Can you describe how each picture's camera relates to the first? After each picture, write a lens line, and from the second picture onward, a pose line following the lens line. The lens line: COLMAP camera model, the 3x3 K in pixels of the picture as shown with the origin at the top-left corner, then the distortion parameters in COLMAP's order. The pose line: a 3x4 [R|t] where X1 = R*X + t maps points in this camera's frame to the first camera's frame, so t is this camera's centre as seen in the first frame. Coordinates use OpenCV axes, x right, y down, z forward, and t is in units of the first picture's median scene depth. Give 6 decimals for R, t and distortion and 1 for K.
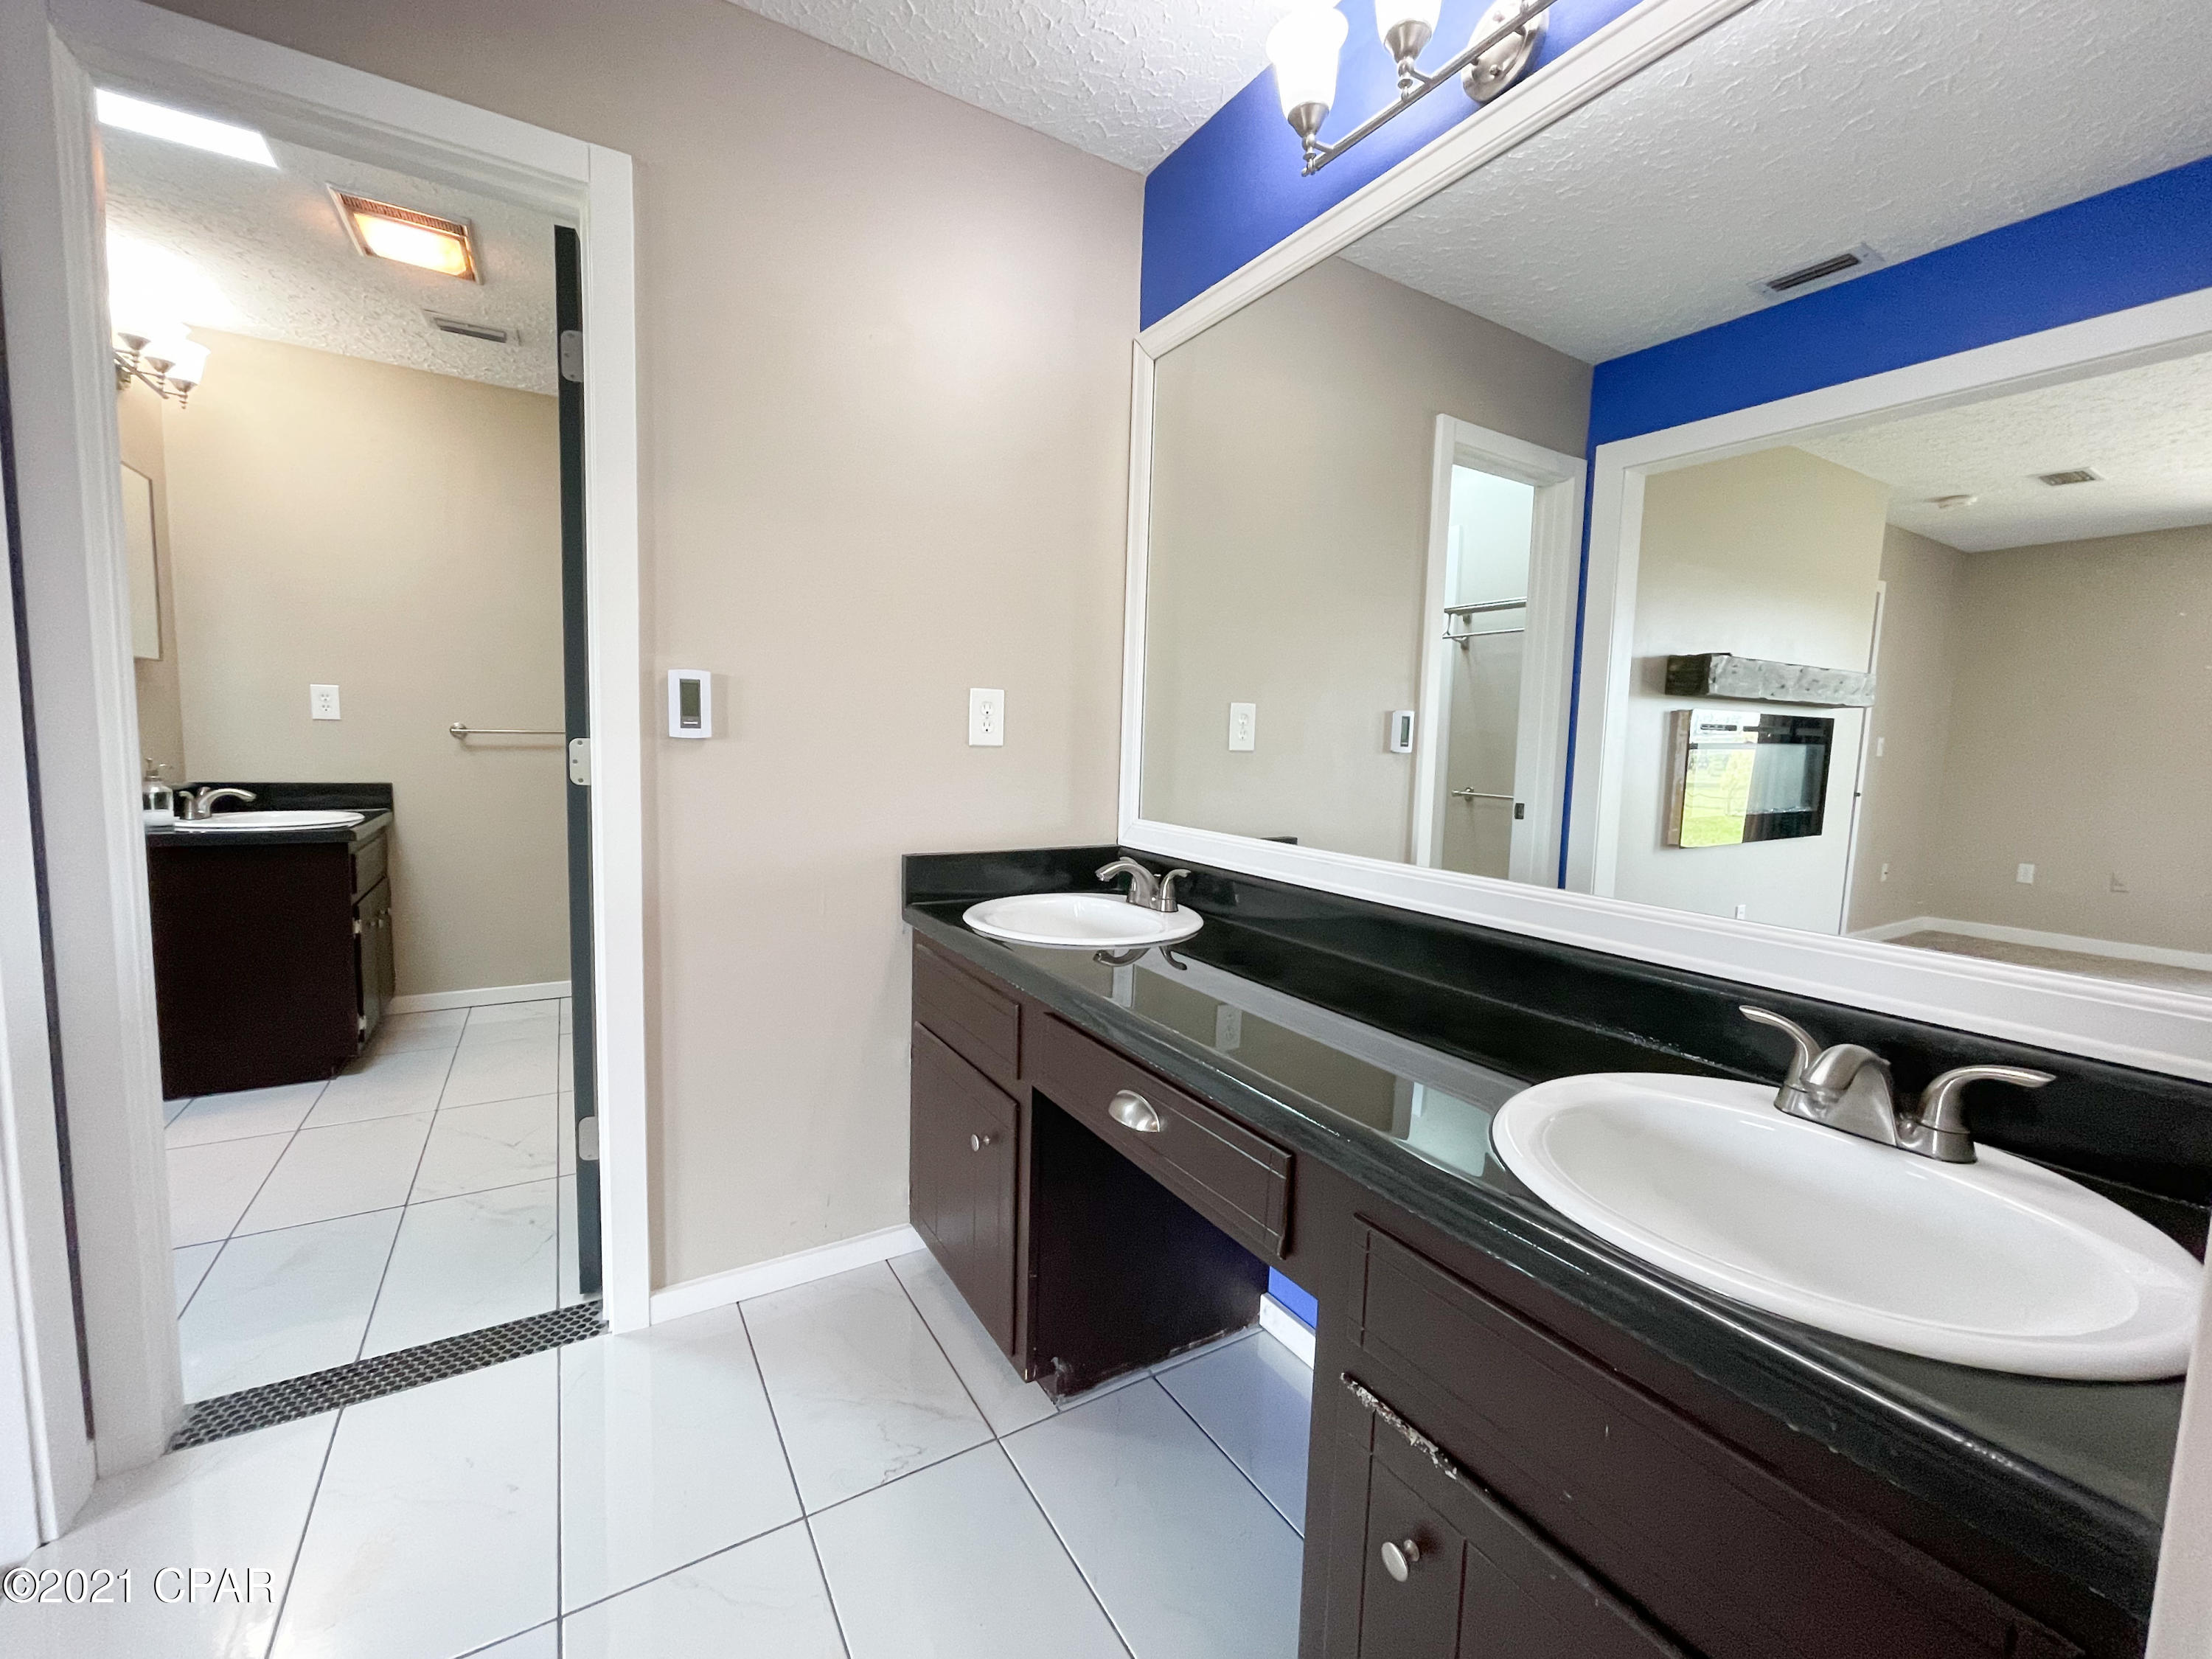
lens RADIAL K [[893.4, 0, 1108.4], [0, 893.4, 828.1], [0, 0, 1]] dist [-0.003401, -0.000033]
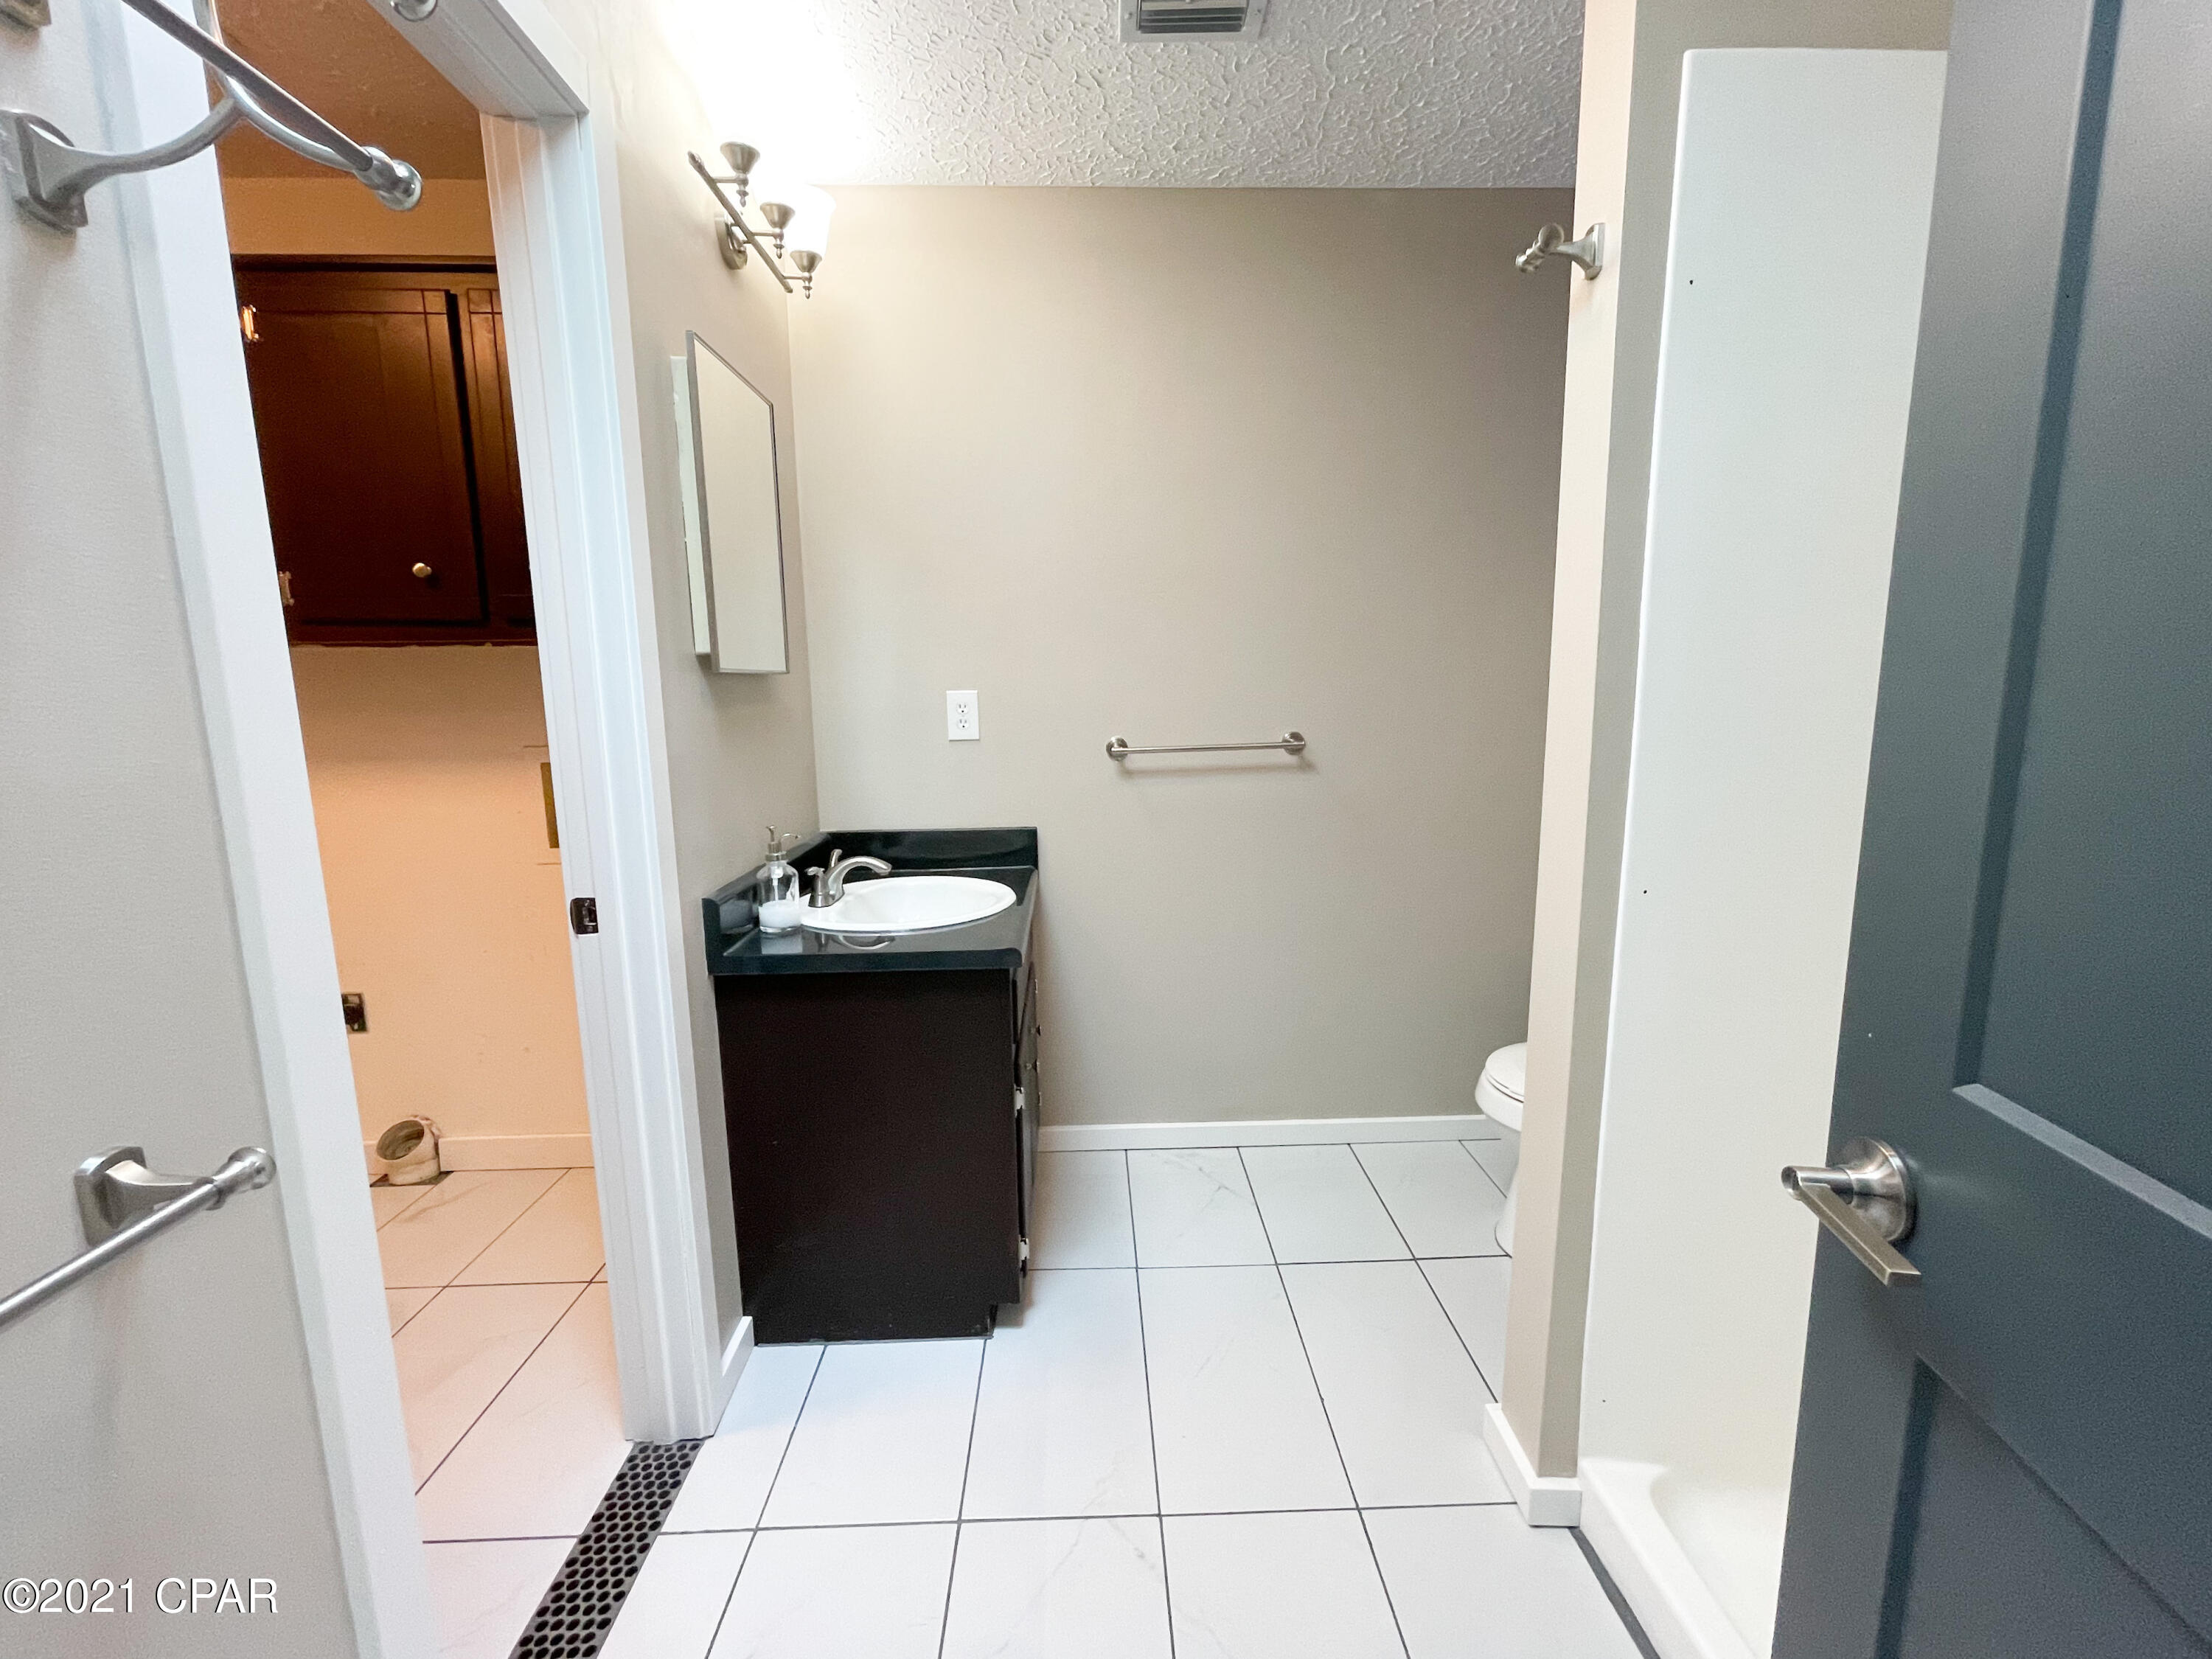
lens RADIAL K [[893.4, 0, 1098.2], [0, 893.4, 821.4], [0, 0, 1]] dist [-0.003401, -0.000033]
pose [[0.862535, 0.025479, -0.505356, -0.493340], [-0.004556, 0.999082, 0.042595, -0.102330], [0.505978, -0.034438, 0.861859, 0.509572]]
